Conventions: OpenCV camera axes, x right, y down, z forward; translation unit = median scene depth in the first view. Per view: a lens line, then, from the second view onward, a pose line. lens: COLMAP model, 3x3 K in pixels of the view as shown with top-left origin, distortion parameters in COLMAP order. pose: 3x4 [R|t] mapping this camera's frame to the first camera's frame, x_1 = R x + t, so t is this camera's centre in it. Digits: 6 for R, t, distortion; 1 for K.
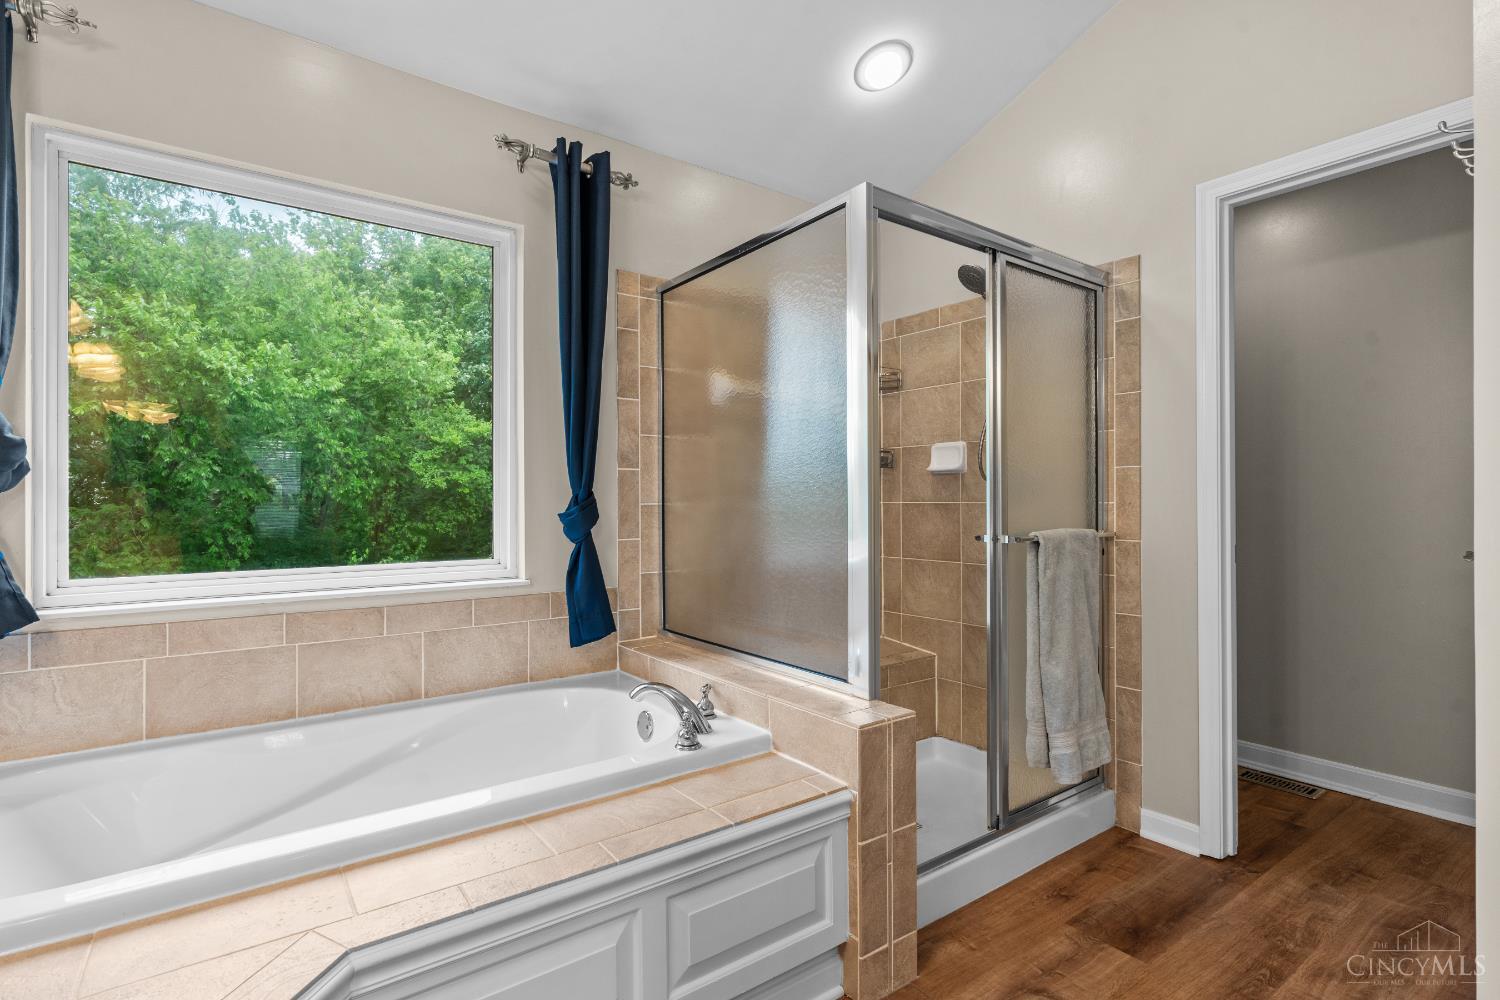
lens RADIAL K [[728.3, 0, 759.4], [0, 728.3, 500.8], [0, 0, 1]] dist [-0.005057, -0.000607]
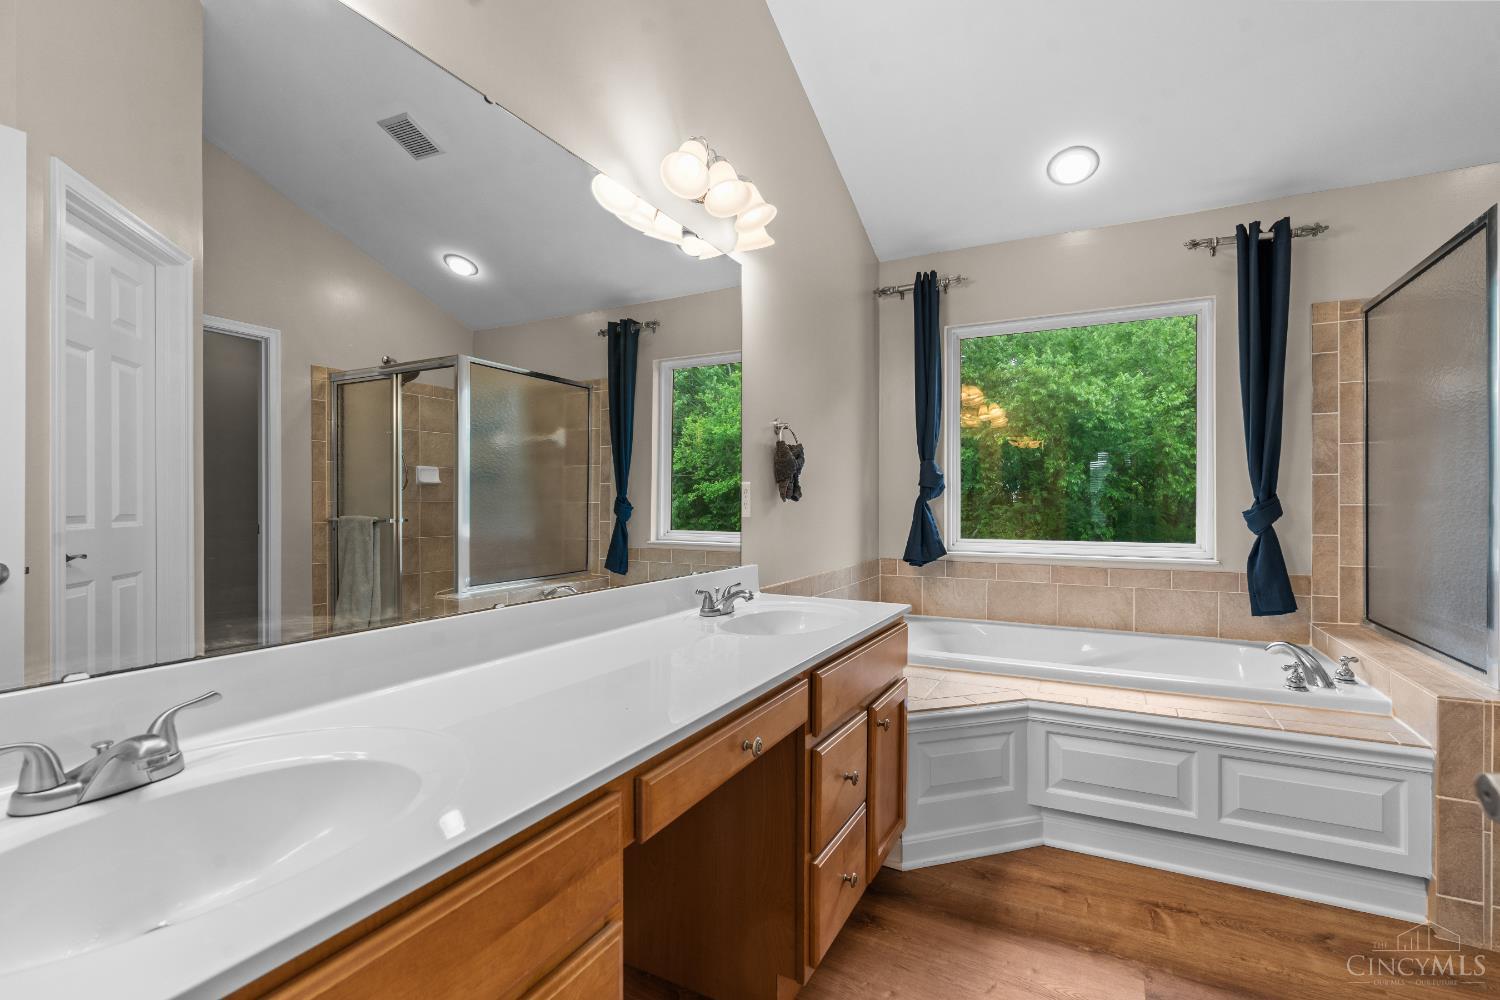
lens RADIAL K [[671.7, 0, 751.4], [0, 671.7, 502.9], [0, 0, 1]] dist [-0.003421, -0.001632]
pose [[0.434133, 0.002507, -0.900845, 0.407366], [-0.000691, 0.999997, 0.002449, -0.000012], [0.900848, -0.000441, 0.434133, -0.297760]]
